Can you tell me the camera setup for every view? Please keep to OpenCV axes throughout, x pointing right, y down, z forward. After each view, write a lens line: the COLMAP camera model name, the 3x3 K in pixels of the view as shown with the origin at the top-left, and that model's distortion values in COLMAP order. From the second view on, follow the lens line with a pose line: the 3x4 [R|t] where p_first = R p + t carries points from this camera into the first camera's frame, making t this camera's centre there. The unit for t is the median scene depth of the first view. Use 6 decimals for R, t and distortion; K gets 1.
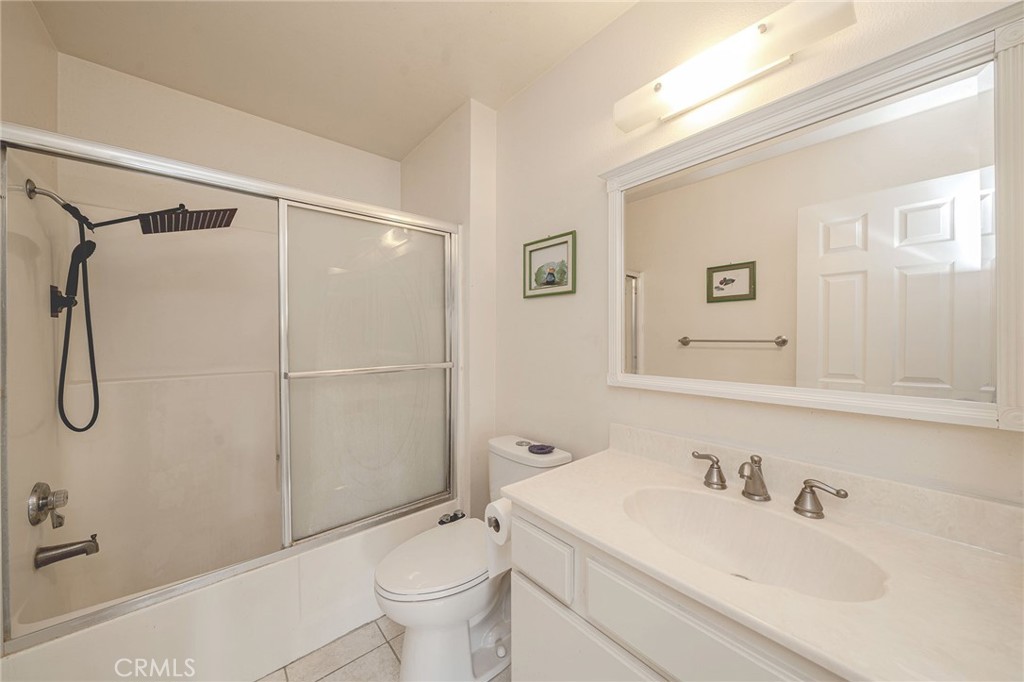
lens RADIAL K [[349.1, 0, 511.1], [0, 349.1, 337.3], [0, 0, 1]] dist [-0.005875, -0.000022]
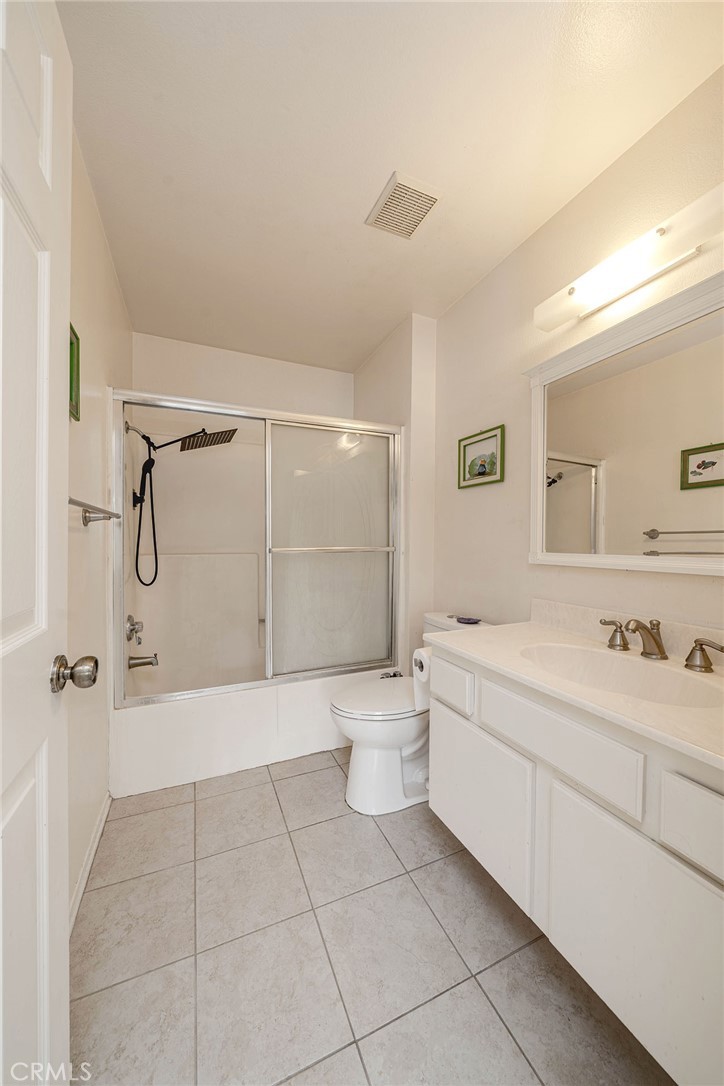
lens RADIAL K [[383.9, 0, 359.0], [0, 383.9, 548.0], [0, 0, 1]] dist [-0.001473, -0.000017]
pose [[0.955973, 0.011908, -0.293212, 0.105863], [-0.008557, 0.999883, 0.012707, 0.069501], [0.293329, -0.009638, 0.955963, -0.285632]]
